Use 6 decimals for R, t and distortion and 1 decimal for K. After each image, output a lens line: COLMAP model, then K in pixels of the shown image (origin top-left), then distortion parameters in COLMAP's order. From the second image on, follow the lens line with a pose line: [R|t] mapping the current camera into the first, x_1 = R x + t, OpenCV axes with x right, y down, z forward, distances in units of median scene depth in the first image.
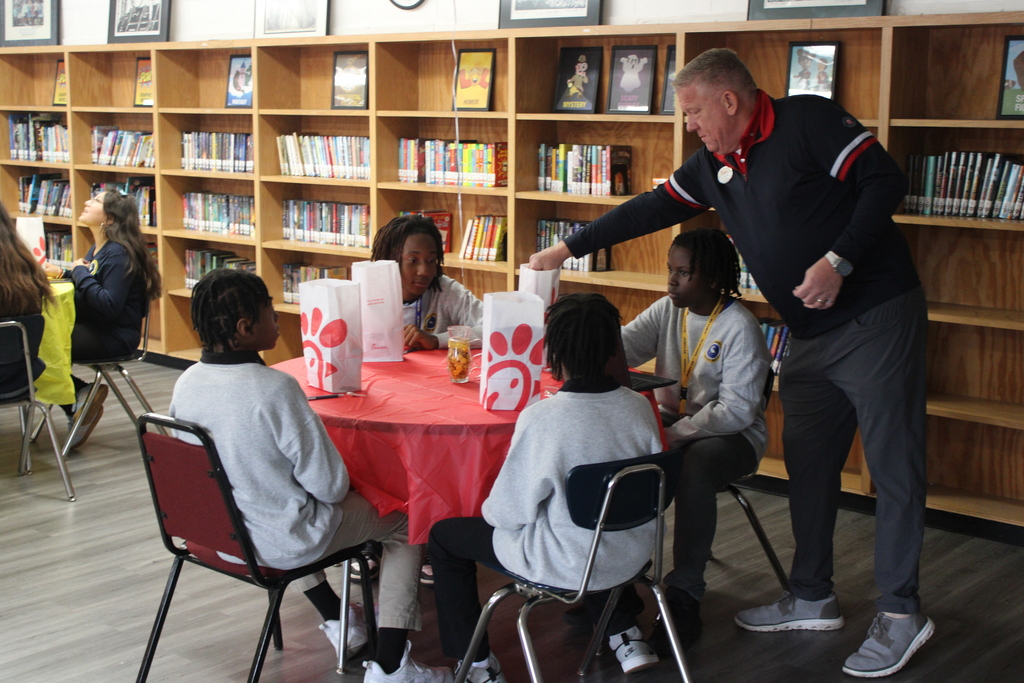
lens RADIAL K [[1442.3, 0, 512.0], [0, 1442.3, 341.5], [0, 0, 1]] dist [-0.016528, 0.108674]
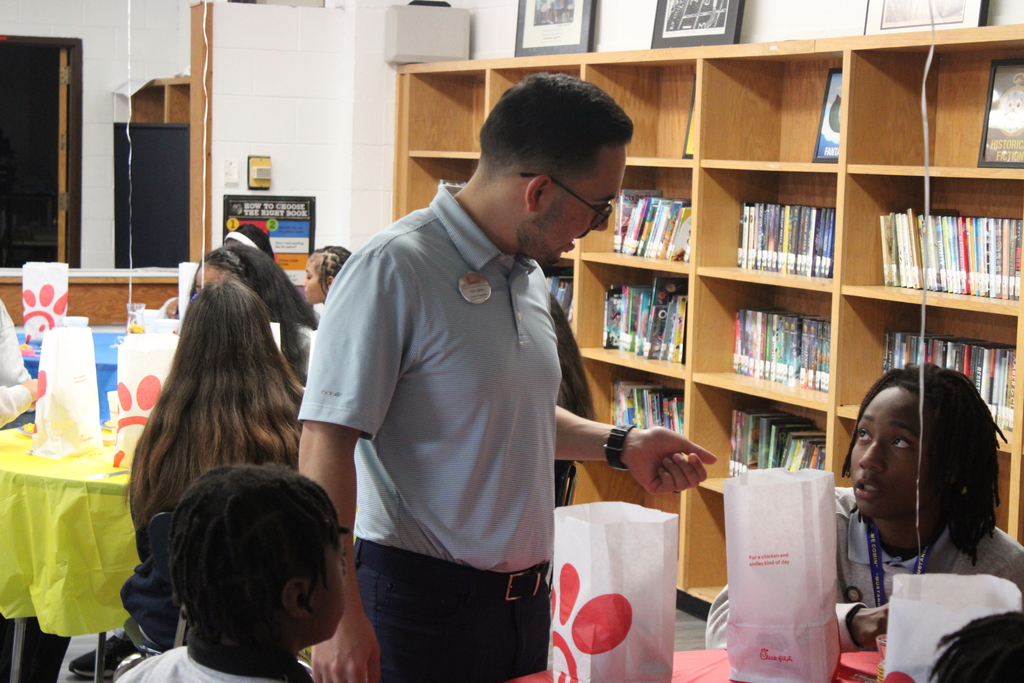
lens RADIAL K [[2287.3, 0, 512.0], [0, 2287.3, 341.5], [0, 0, 1]] dist [0.112007, 0.255456]
pose [[0.901904, 0.056938, -0.428168, 0.080550], [-0.095108, 0.993123, -0.068273, -0.021429], [0.421336, 0.102298, 0.901117, 0.158339]]
